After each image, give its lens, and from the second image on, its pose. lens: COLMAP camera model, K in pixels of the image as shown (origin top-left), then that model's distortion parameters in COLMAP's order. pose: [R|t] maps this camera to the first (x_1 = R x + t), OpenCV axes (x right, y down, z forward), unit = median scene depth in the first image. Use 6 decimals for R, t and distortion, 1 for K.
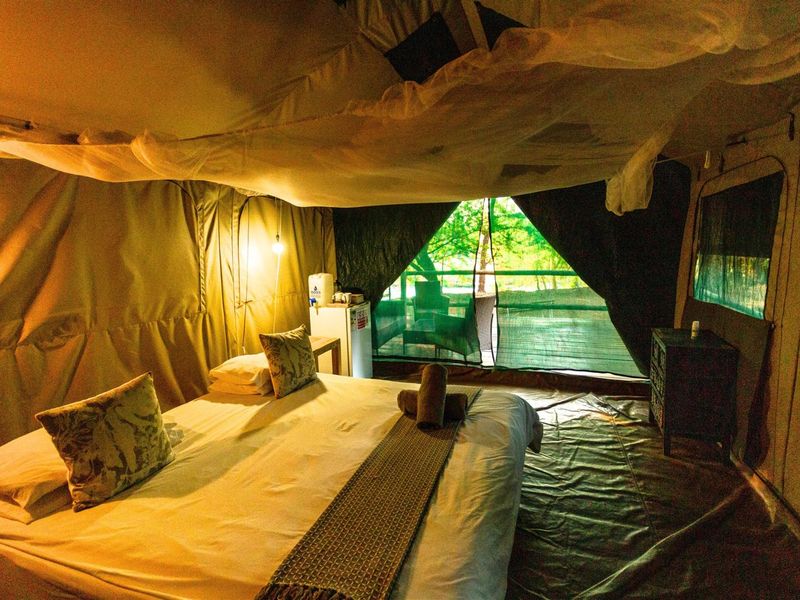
lens RADIAL K [[414.8, 0, 400.0], [0, 414.8, 300.0], [0, 0, 1]] dist [-0.000136, -0.000049]
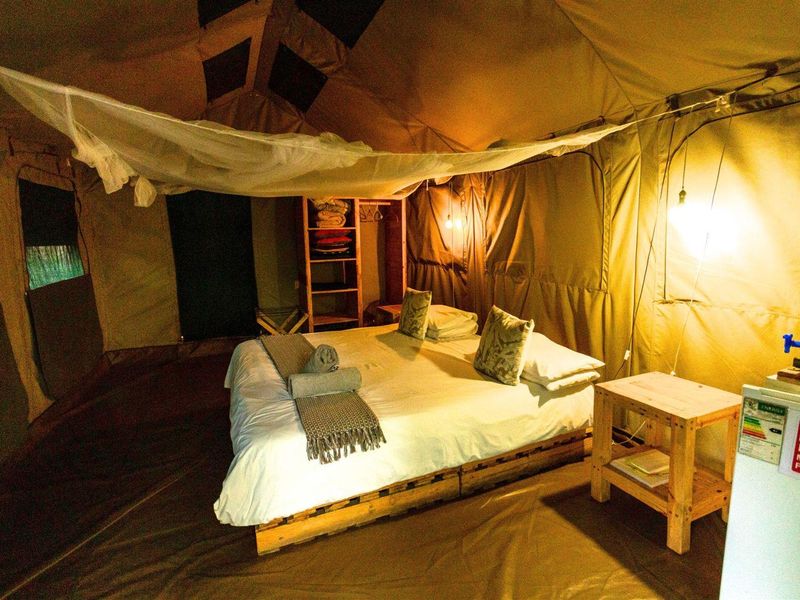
lens RADIAL K [[414.8, 0, 400.0], [0, 414.8, 300.0], [0, 0, 1]] dist [-0.000136, -0.000049]
pose [[-0.727407, 0.141720, -0.671412, 0.460924], [-0.059723, 0.961653, 0.267687, -0.169922], [0.683602, 0.234816, -0.691050, 1.380264]]
